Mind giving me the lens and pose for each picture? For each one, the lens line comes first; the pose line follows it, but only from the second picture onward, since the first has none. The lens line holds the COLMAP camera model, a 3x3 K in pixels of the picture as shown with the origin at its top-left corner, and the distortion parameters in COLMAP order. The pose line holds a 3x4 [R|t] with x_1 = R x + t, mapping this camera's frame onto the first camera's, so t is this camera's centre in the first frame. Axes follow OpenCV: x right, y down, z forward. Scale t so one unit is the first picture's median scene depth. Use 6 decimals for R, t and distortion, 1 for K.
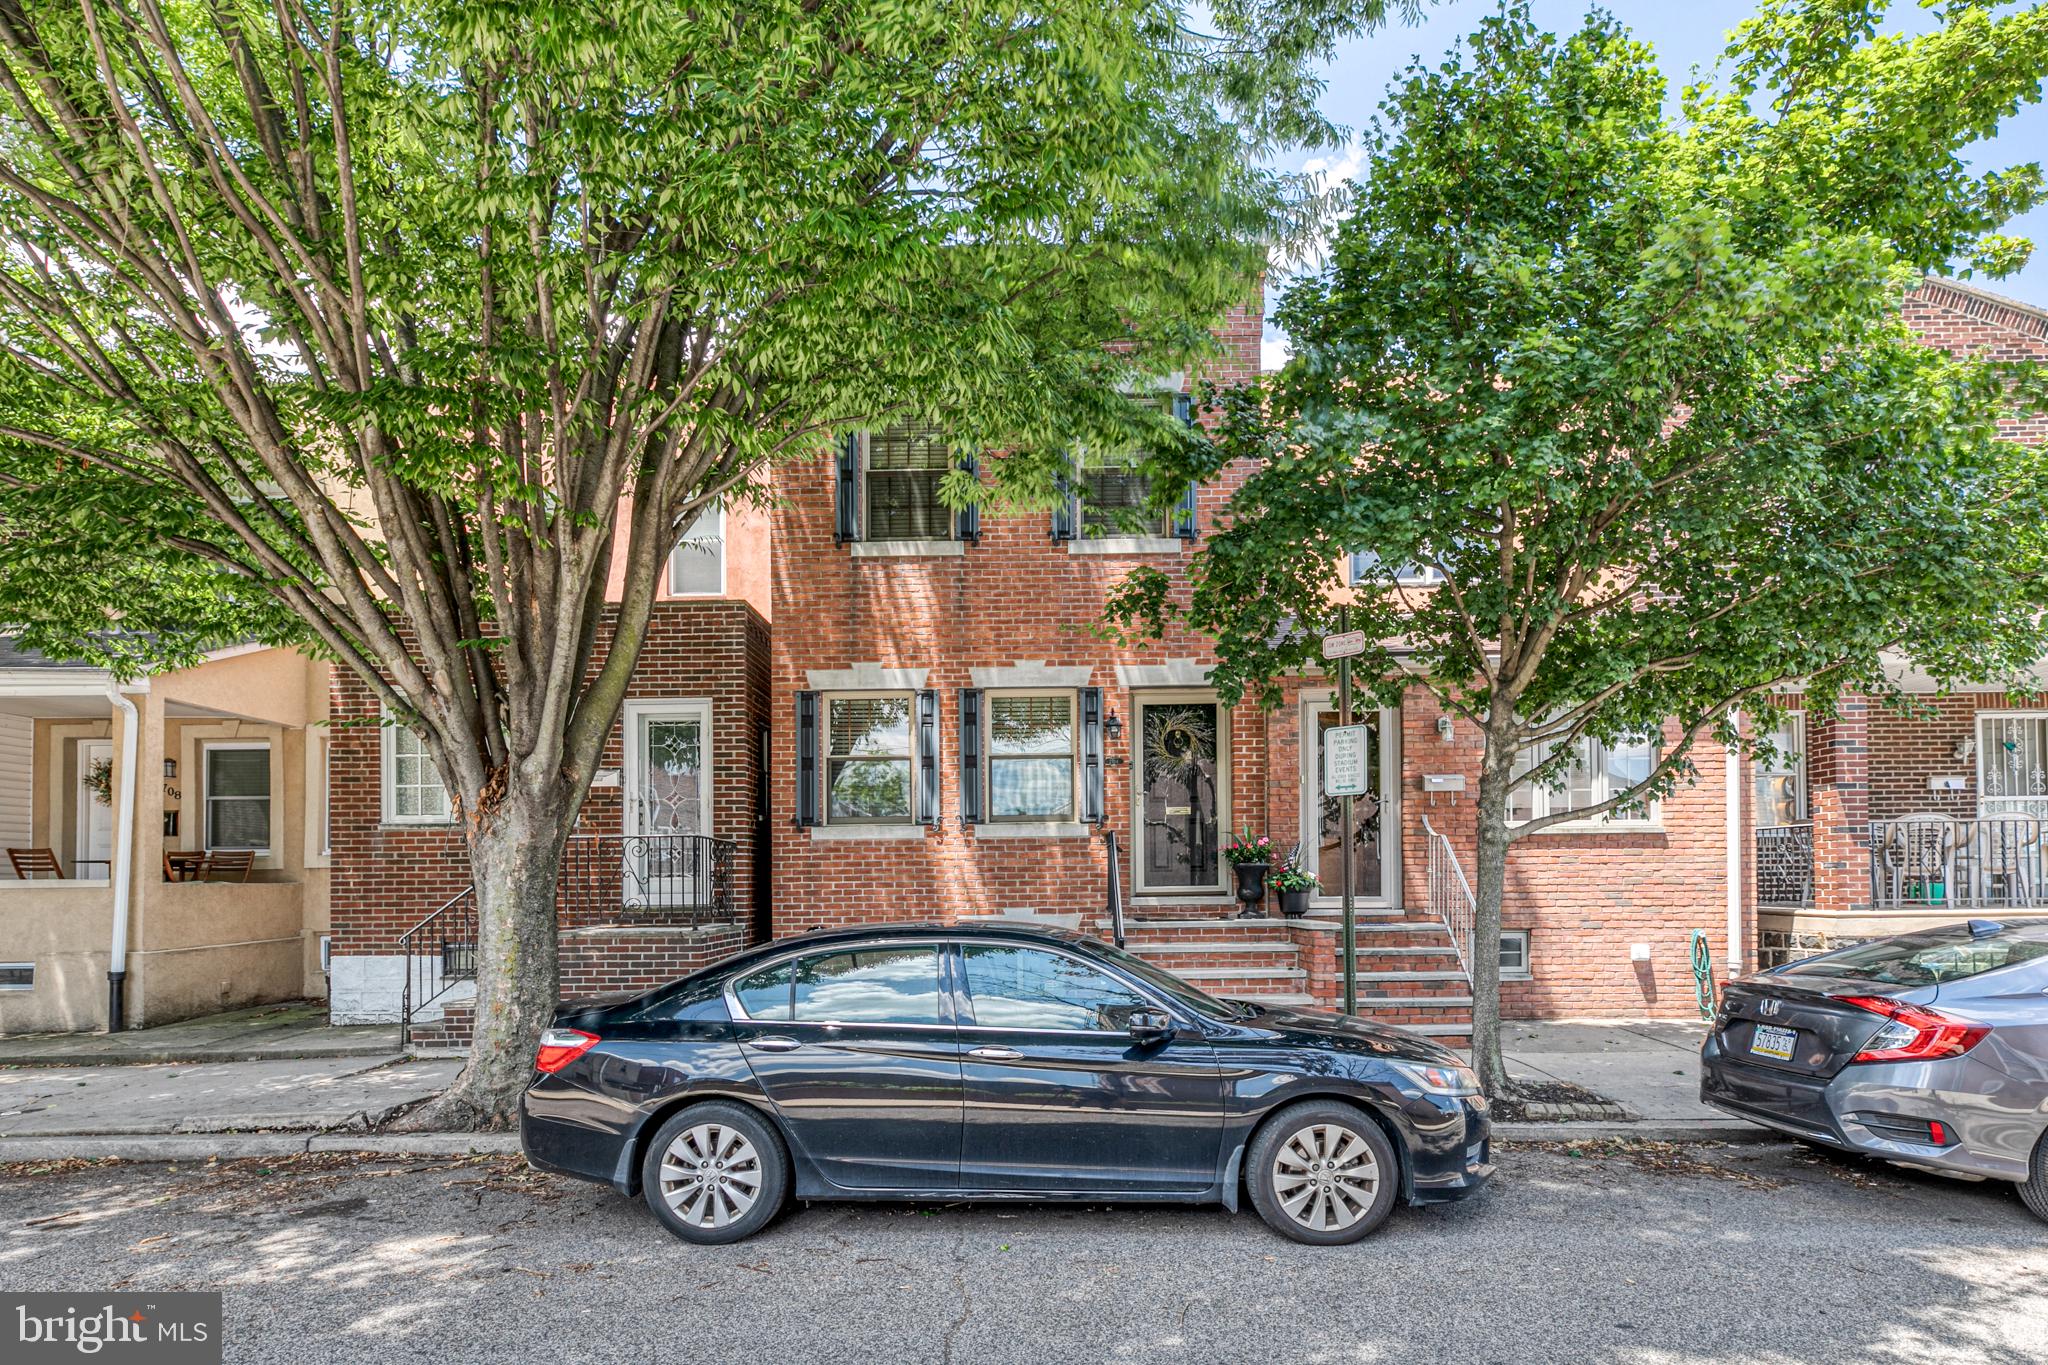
lens RADIAL K [[925.1, 0, 1030.9], [0, 925.1, 690.6], [0, 0, 1]] dist [0.003534, 0.001230]
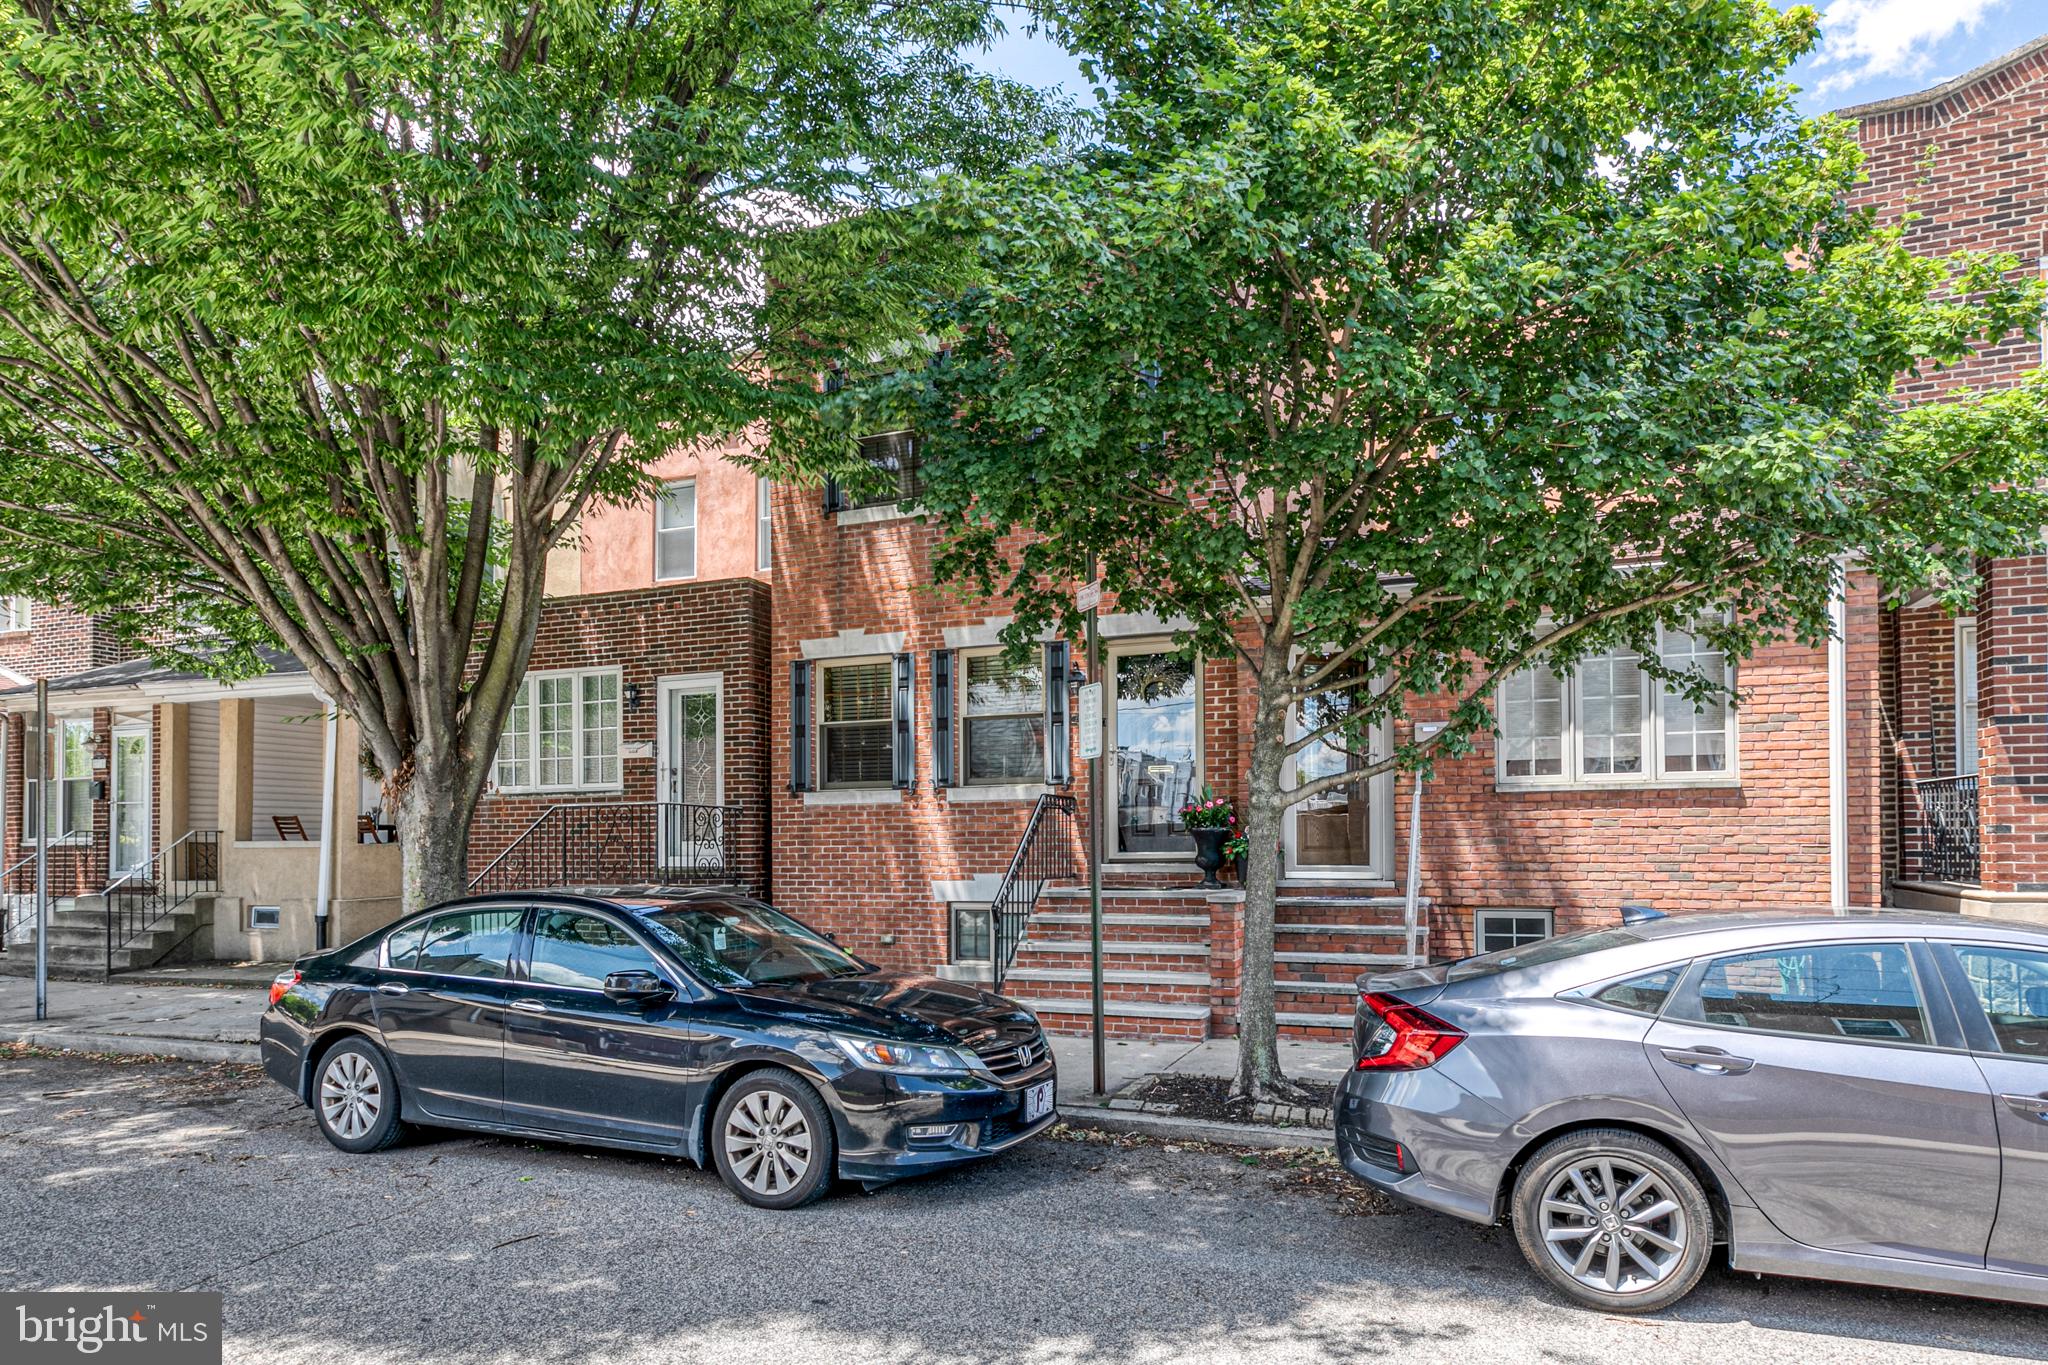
lens RADIAL K [[1020.3, 0, 1069.2], [0, 1020.3, 624.7], [0, 0, 1]] dist [0.004094, -0.000115]
pose [[0.949064, -0.062718, -0.308778, 0.412982], [0.061404, 0.998015, -0.013982, -0.005420], [0.309042, -0.005691, 0.951031, 0.010542]]
